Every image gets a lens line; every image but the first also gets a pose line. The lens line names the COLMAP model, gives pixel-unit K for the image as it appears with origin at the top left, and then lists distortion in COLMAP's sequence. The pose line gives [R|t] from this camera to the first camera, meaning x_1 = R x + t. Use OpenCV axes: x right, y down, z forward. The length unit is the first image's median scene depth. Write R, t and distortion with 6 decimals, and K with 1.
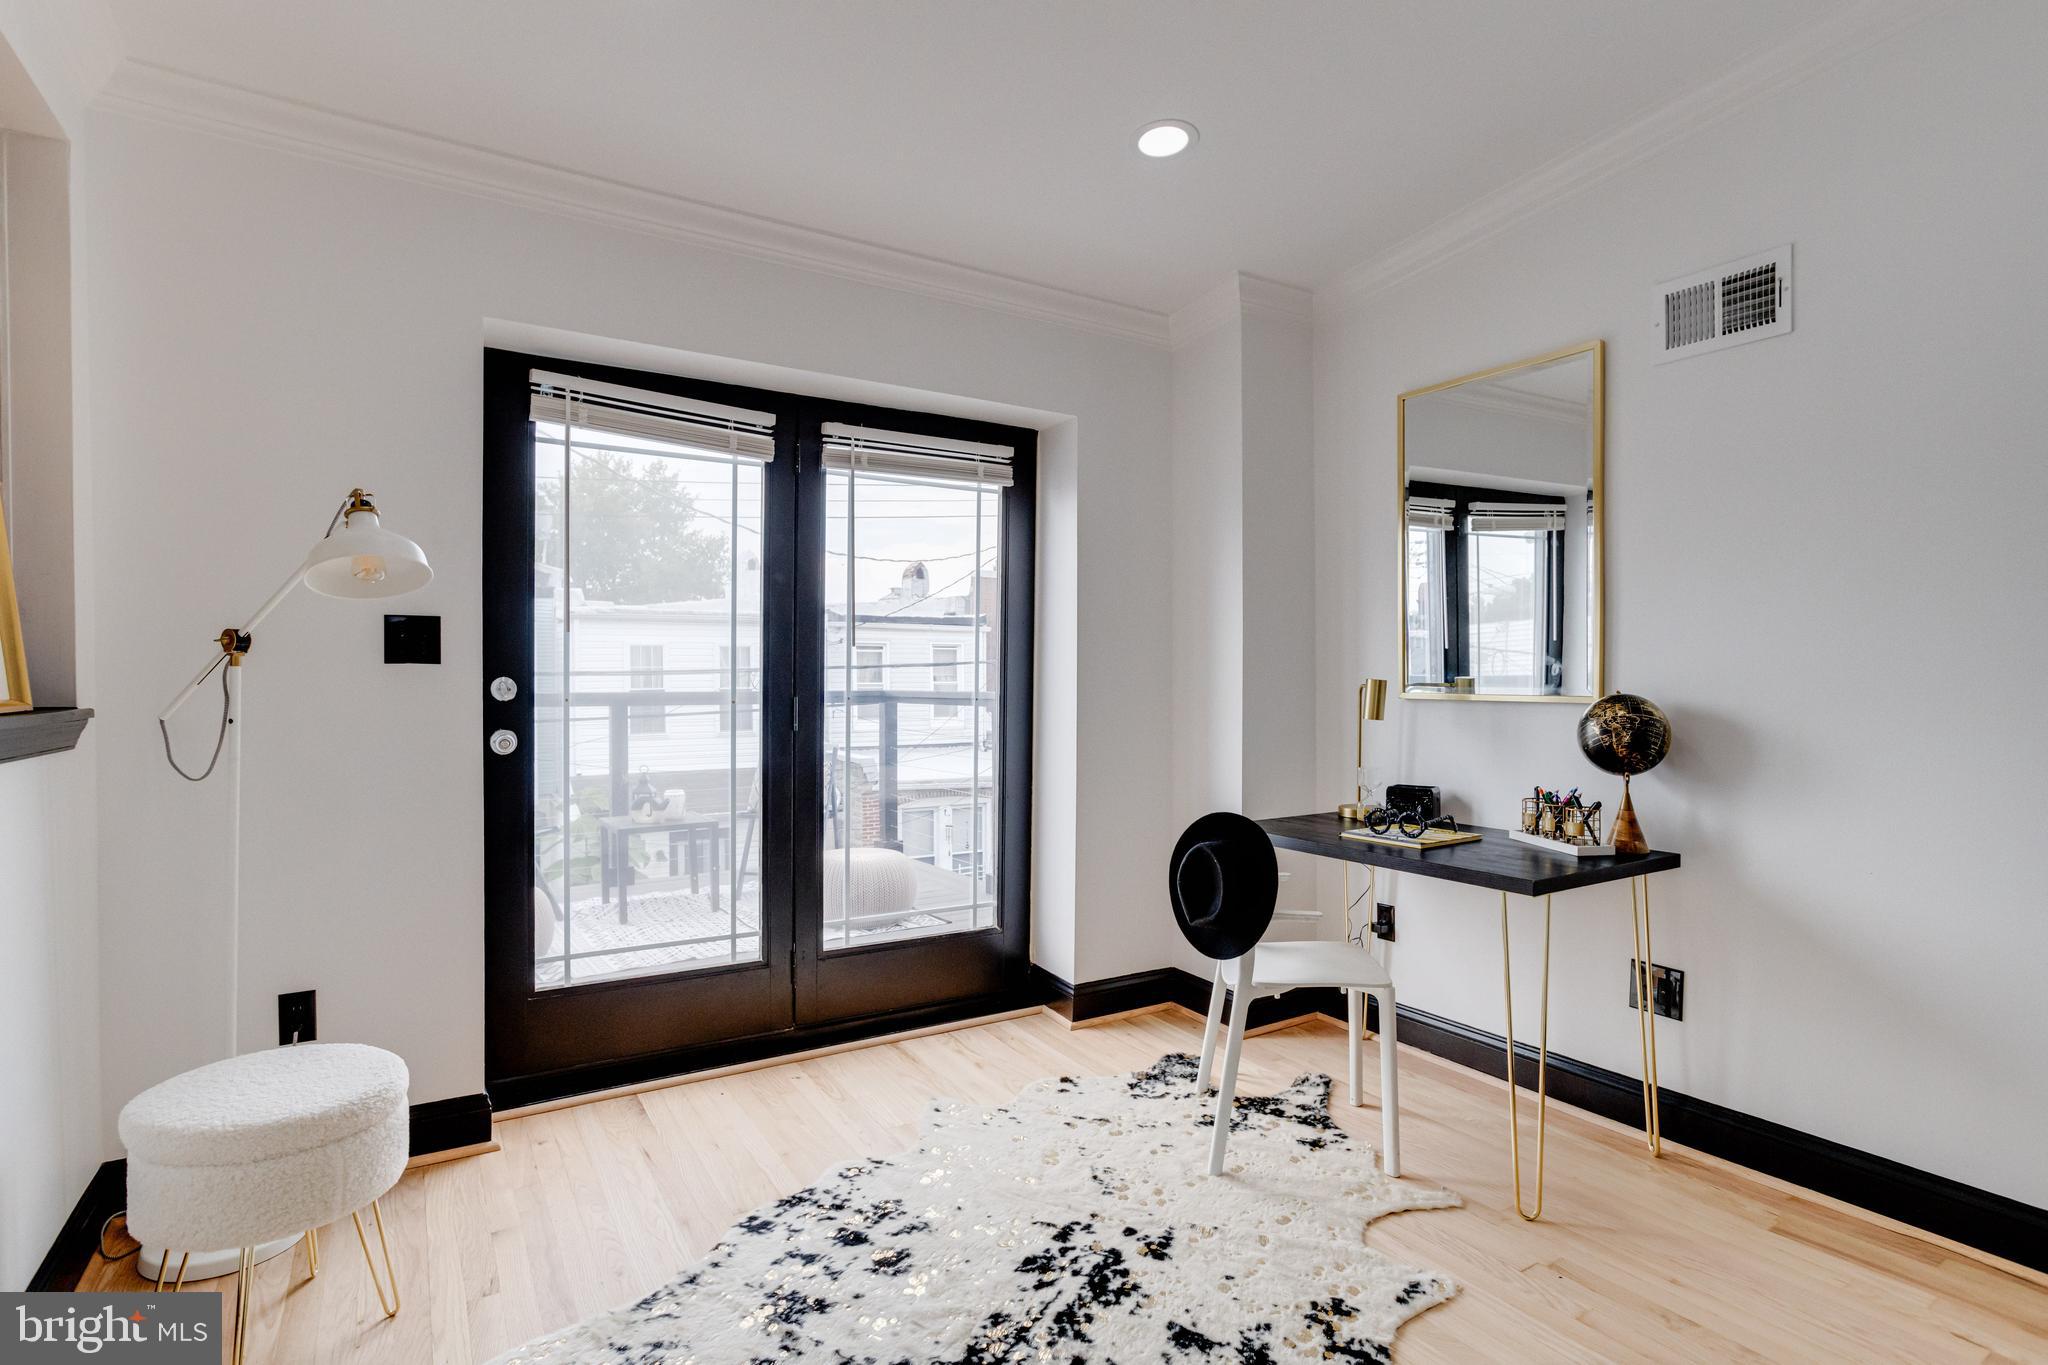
lens RADIAL K [[1021.2, 0, 996.8], [0, 1021.2, 680.1], [0, 0, 1]] dist [-0.042322, 0.018461]
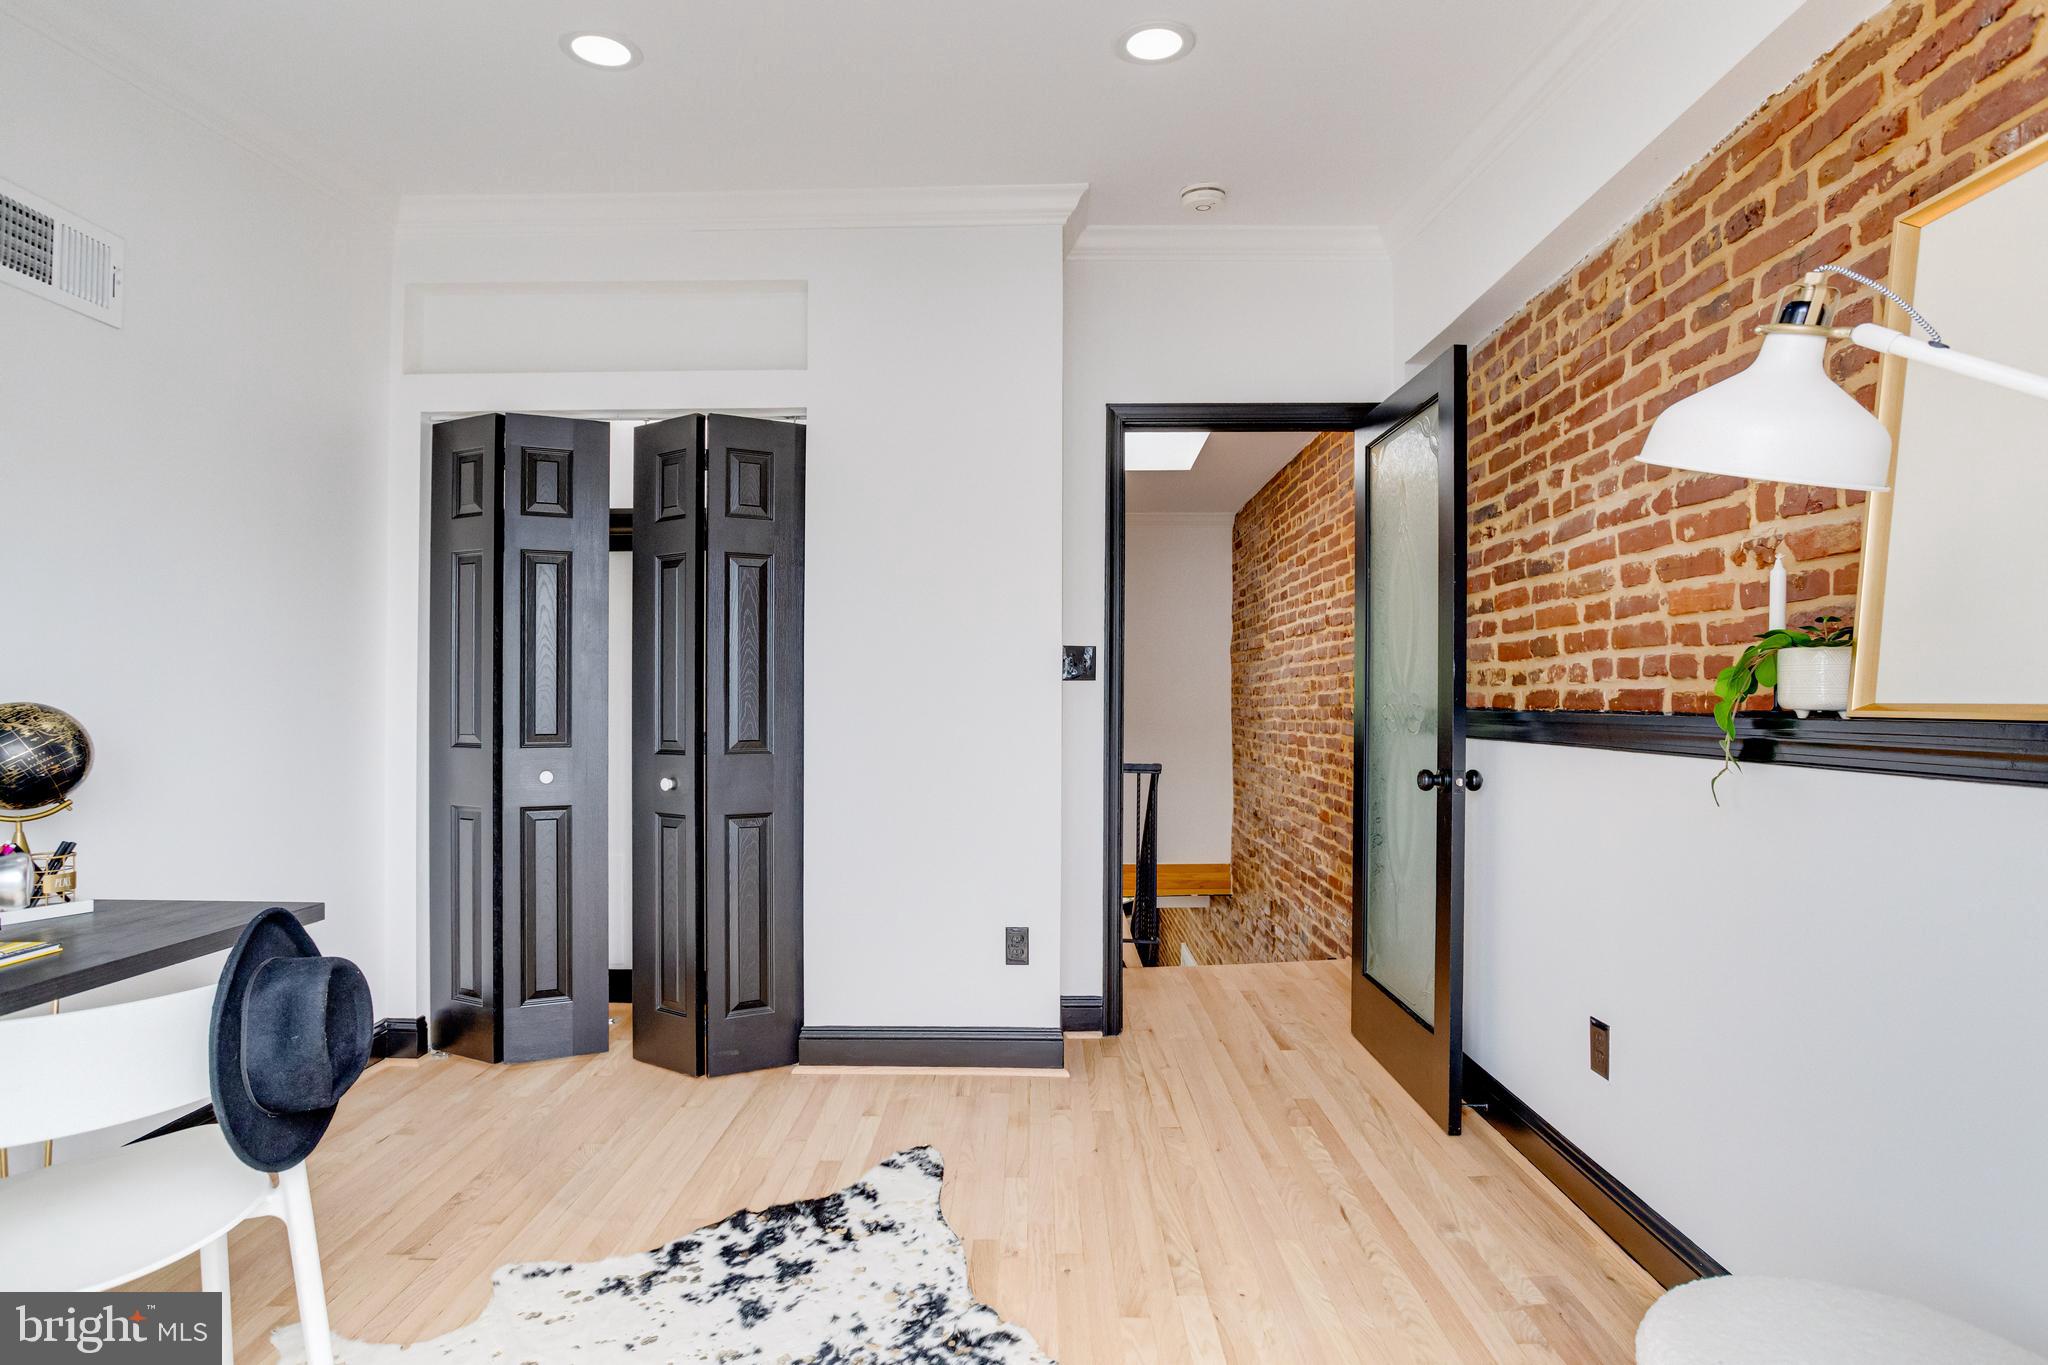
lens RADIAL K [[1015.5, 0, 1028.0], [0, 1015.5, 693.6], [0, 0, 1]] dist [-0.044254, 0.028402]
pose [[-0.856390, 0.005913, 0.516295, -0.386977], [0.001820, 0.999963, -0.008435, 0.010891], [-0.516326, -0.006284, -0.856369, 1.129903]]
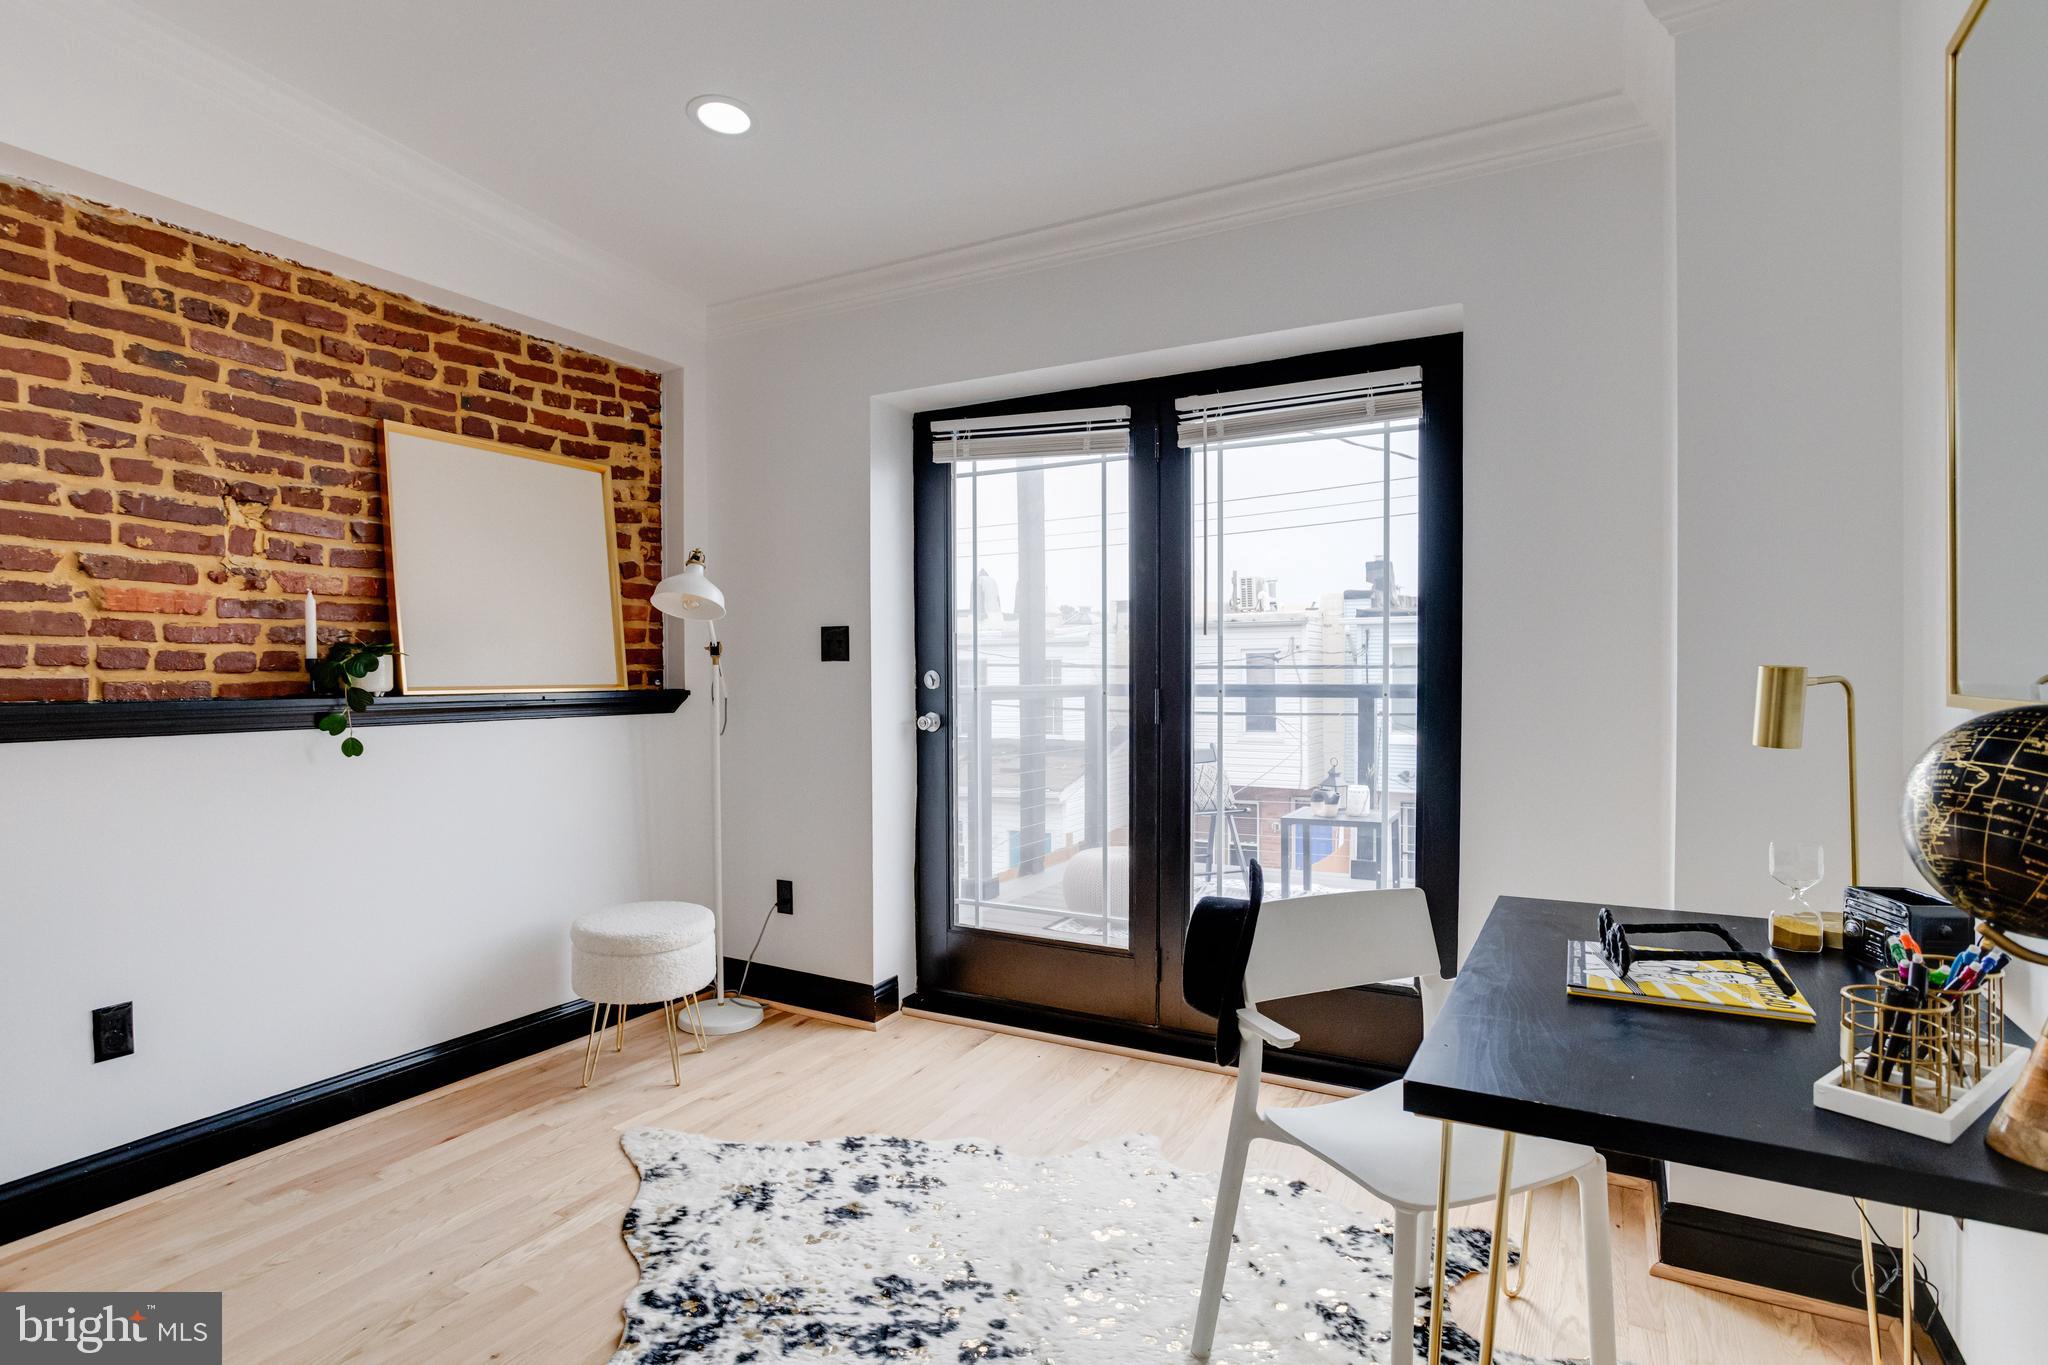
lens RADIAL K [[1015.5, 0, 1028.0], [0, 1015.5, 693.6], [0, 0, 1]] dist [-0.044254, 0.028402]
pose [[0.498632, 0.017361, -0.866640, 0.670848], [0.003023, 0.999759, 0.021767, -0.001415], [0.866809, -0.013473, 0.498459, 0.471957]]
